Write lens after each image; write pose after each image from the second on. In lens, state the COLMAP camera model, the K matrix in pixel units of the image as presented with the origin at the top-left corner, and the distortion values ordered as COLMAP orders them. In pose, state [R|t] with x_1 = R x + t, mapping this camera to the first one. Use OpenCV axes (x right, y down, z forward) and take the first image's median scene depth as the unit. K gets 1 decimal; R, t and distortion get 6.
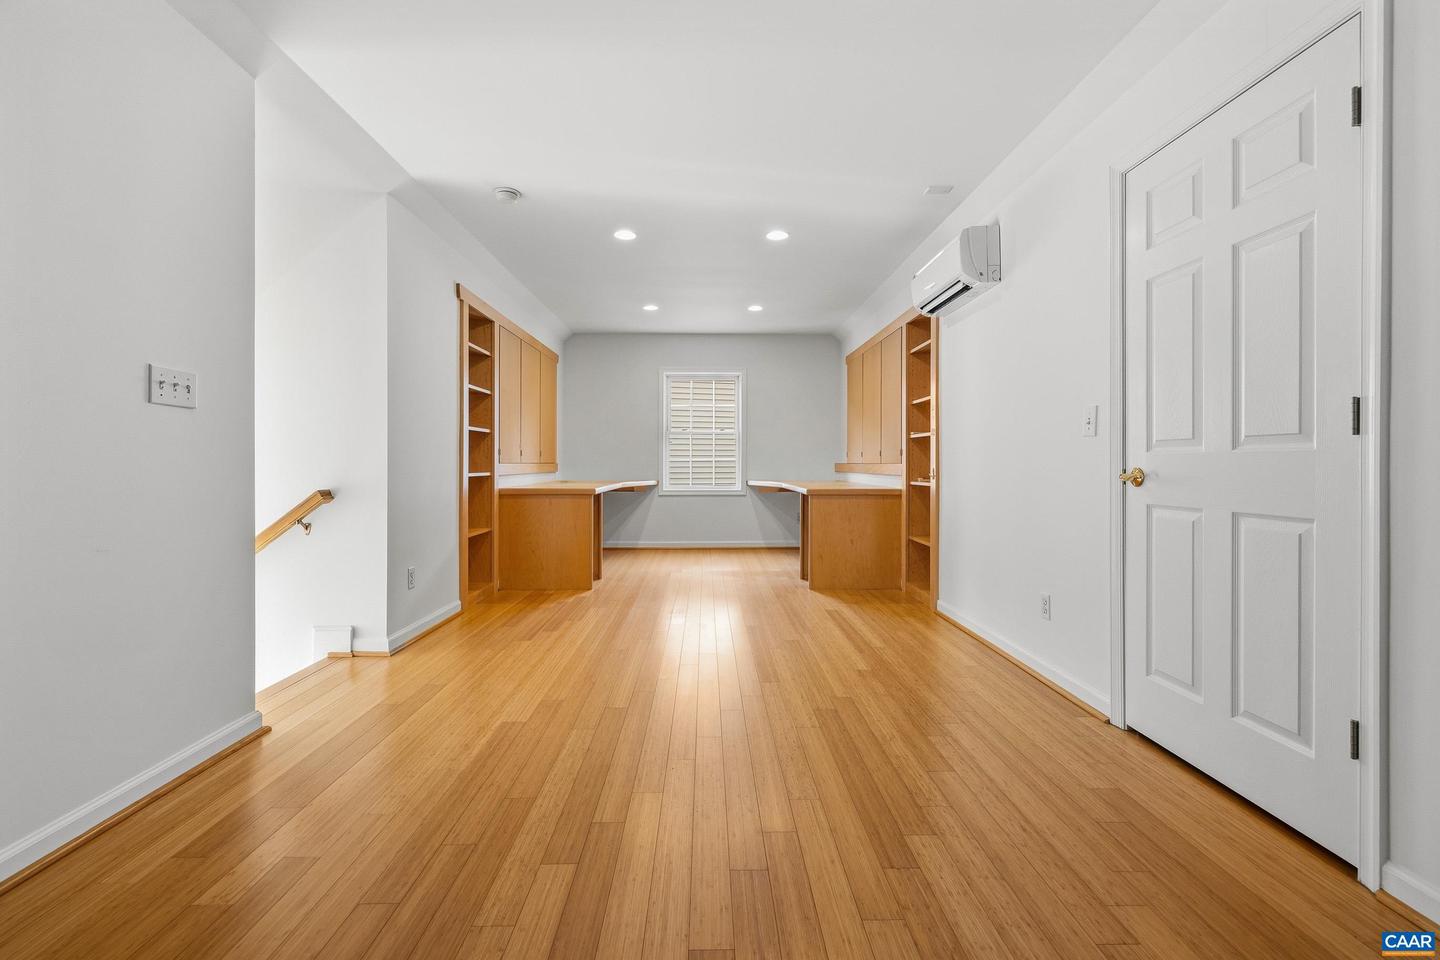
lens RADIAL K [[614.7, 0, 712.2], [0, 614.7, 464.0], [0, 0, 1]] dist [0.000661, 0.000931]
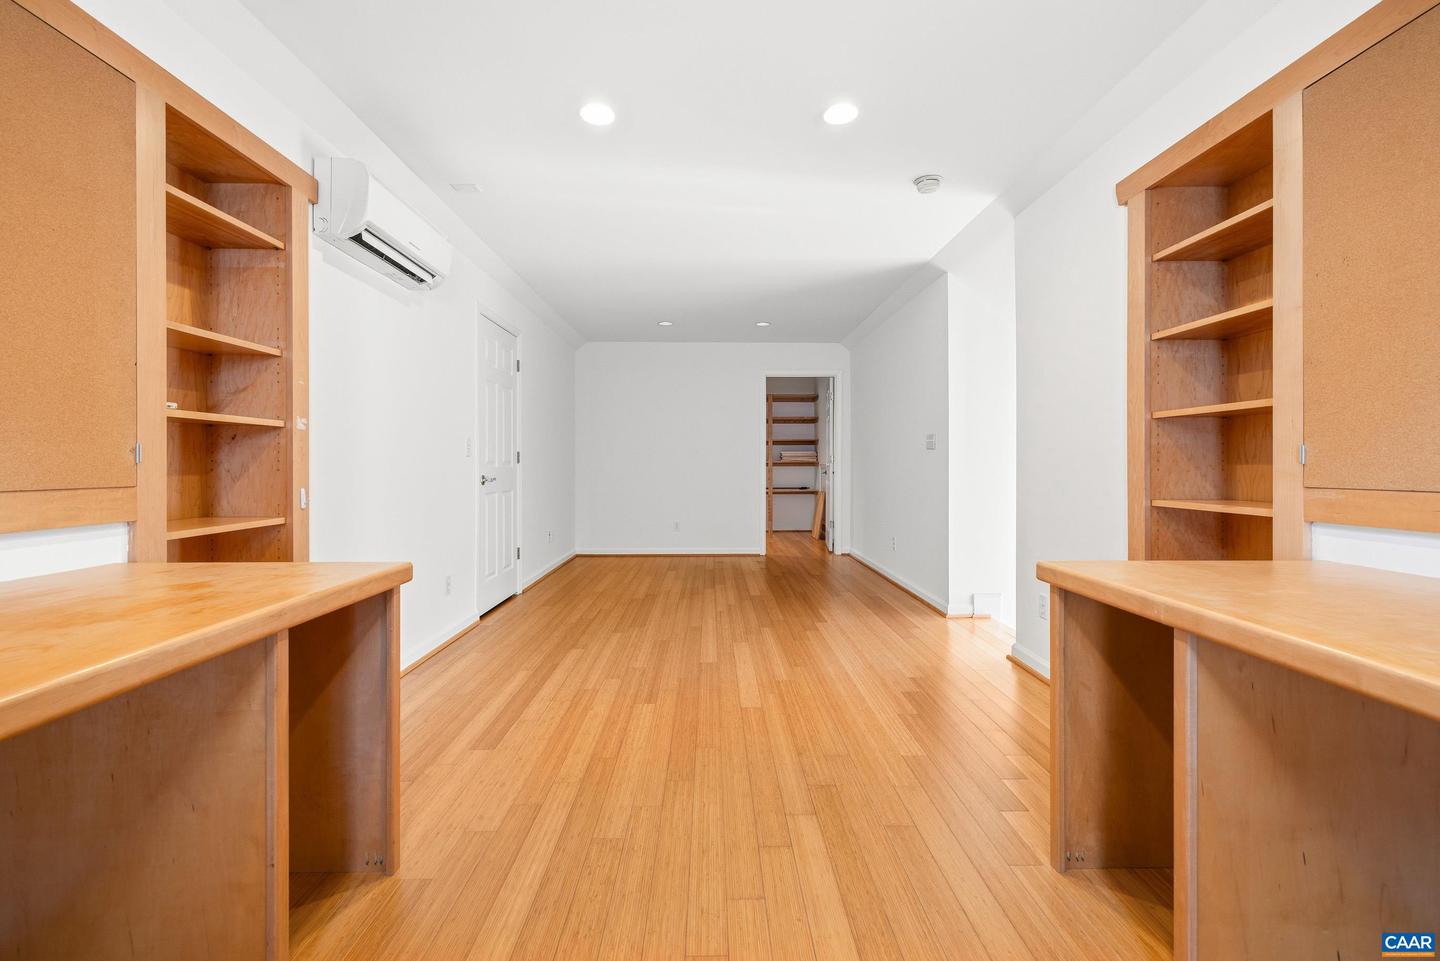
lens RADIAL K [[614.7, 0, 712.2], [0, 614.7, 464.5], [0, 0, 1]] dist [0.000661, 0.000931]
pose [[-0.999944, -0.002491, 0.010286, -0.017918], [-0.002473, 0.999995, 0.001783, -0.018322], [-0.010291, 0.001758, -0.999946, 1.615526]]
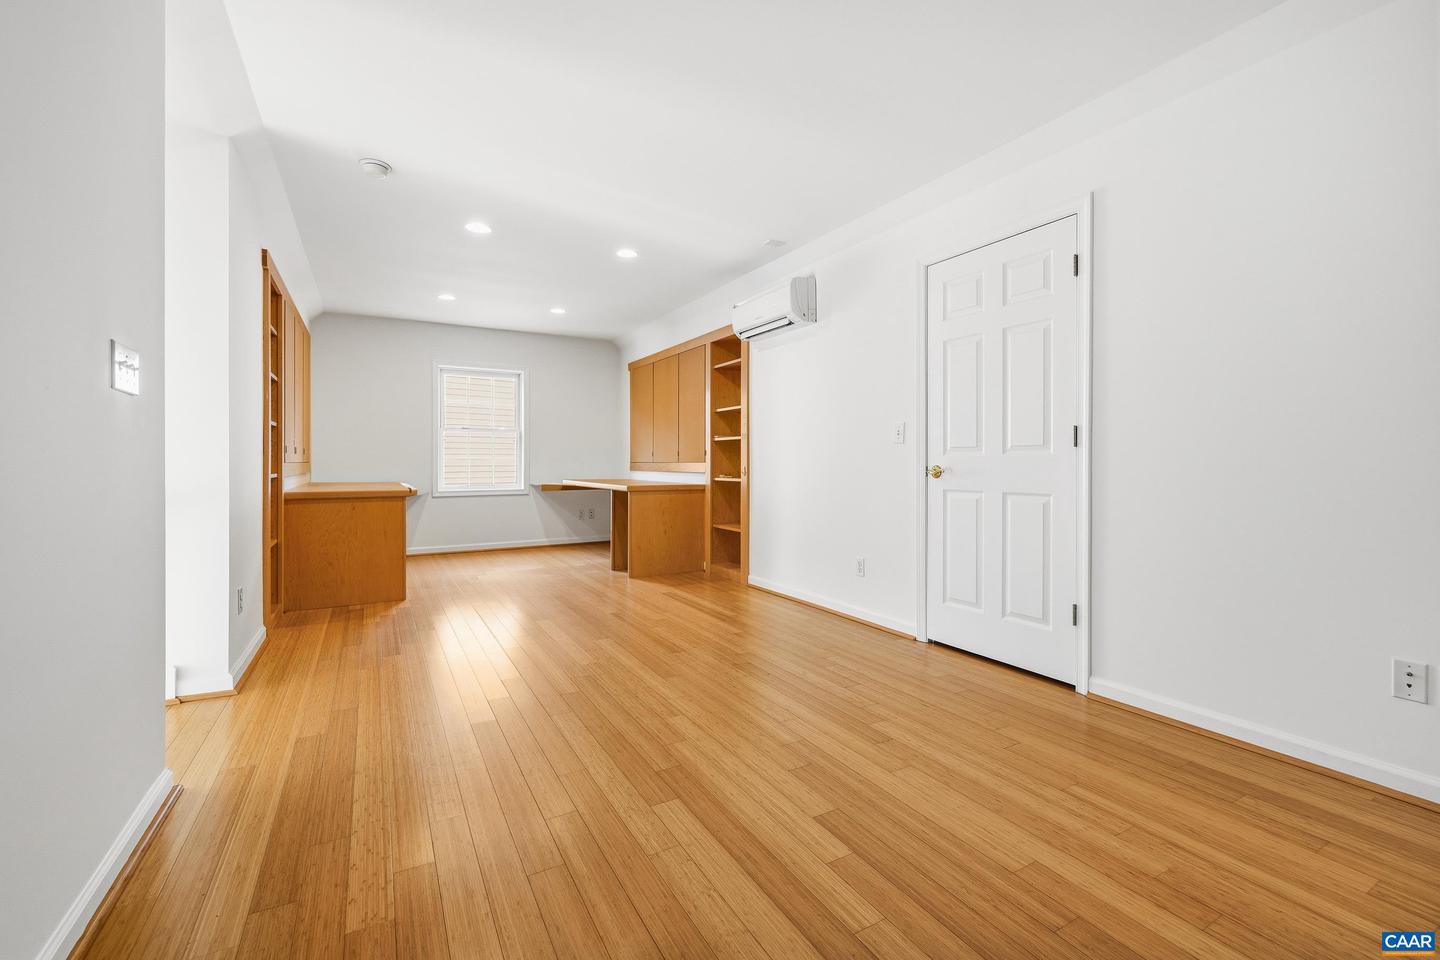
lens RADIAL K [[614.7, 0, 712.2], [0, 614.7, 464.0], [0, 0, 1]] dist [0.000661, 0.000931]
pose [[0.880692, -0.002690, 0.473682, -0.275172], [0.001591, 0.999995, 0.002719, -0.001121], [-0.473687, -0.001641, 0.880692, -0.031921]]
